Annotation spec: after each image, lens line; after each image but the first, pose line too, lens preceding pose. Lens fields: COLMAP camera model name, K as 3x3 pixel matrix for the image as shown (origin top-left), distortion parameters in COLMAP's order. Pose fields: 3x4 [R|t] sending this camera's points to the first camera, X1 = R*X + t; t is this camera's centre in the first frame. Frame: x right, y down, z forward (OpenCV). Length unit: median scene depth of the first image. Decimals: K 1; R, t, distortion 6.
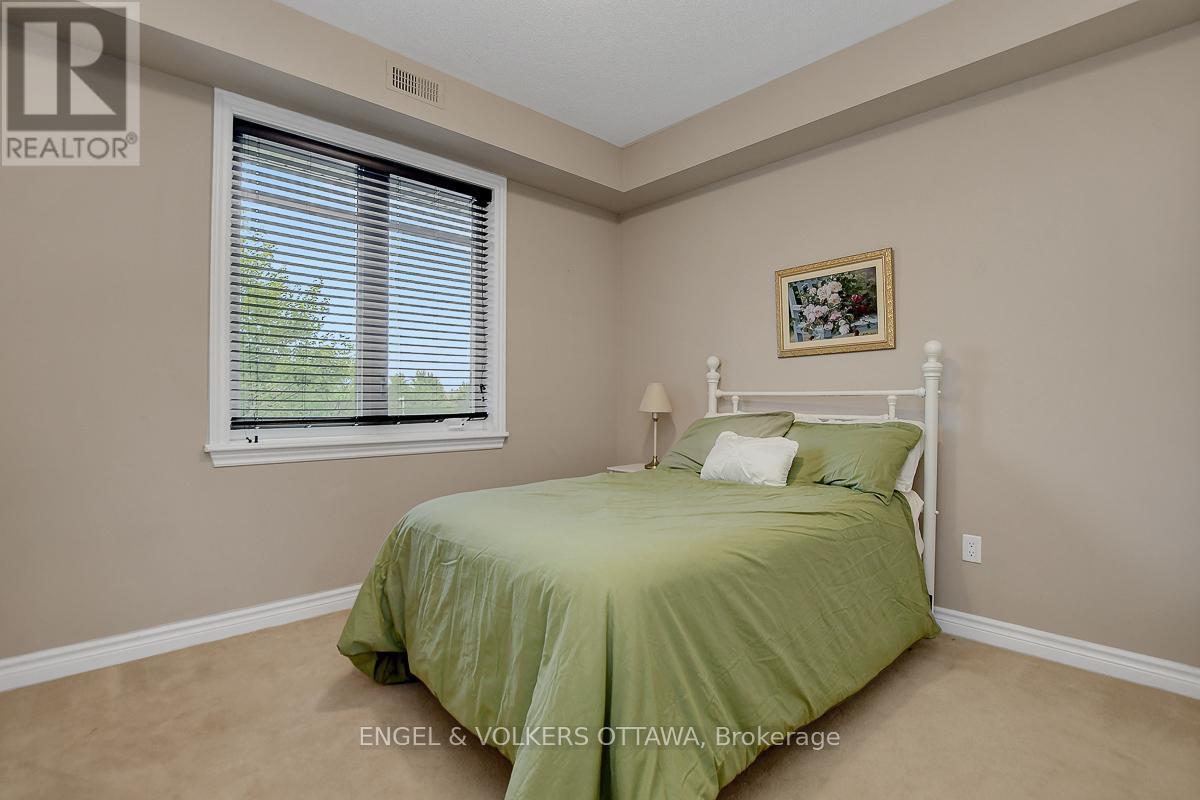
lens RADIAL K [[632.9, 0, 606.1], [0, 632.9, 400.0], [0, 0, 1]] dist [-0.003725, 0.000167]
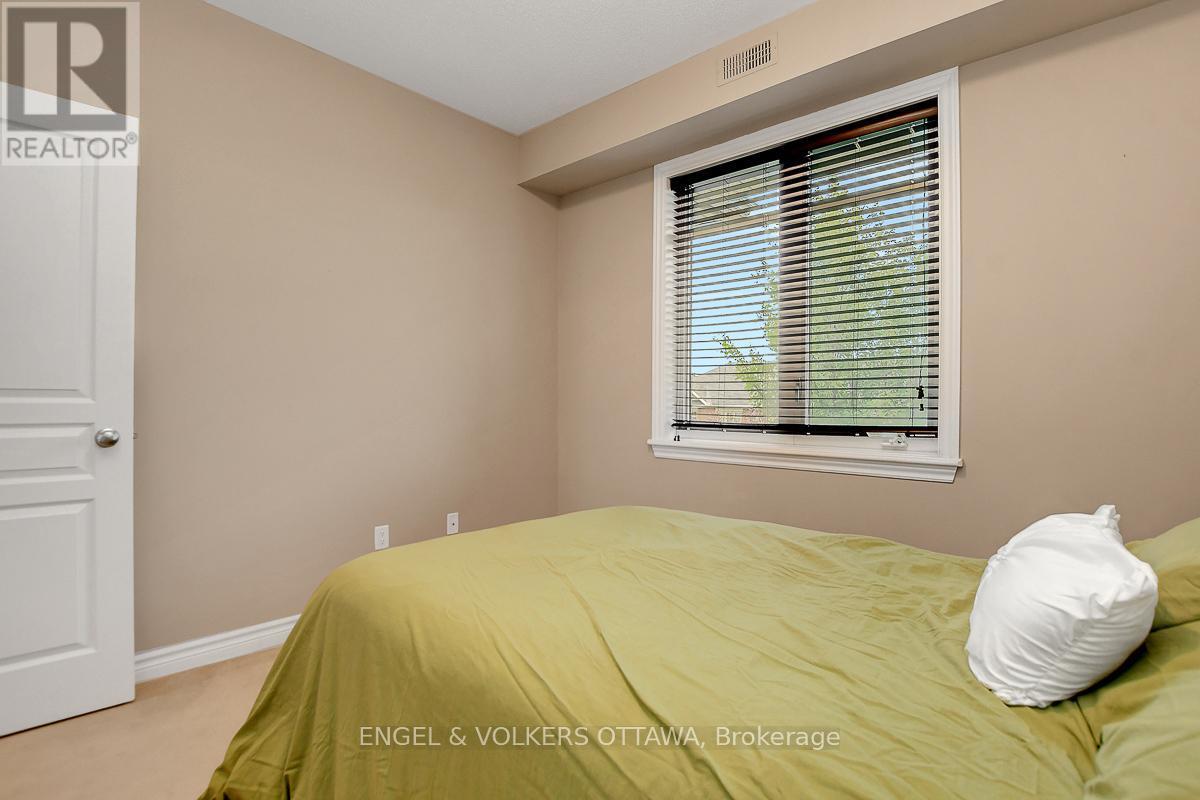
lens RADIAL K [[632.9, 0, 606.1], [0, 632.9, 400.0], [0, 0, 1]] dist [-0.003725, 0.000167]
pose [[0.003273, -0.004071, -0.999986, 0.548738], [-0.007133, 0.999966, -0.004094, -0.004414], [0.999969, 0.007146, 0.003244, 0.722776]]
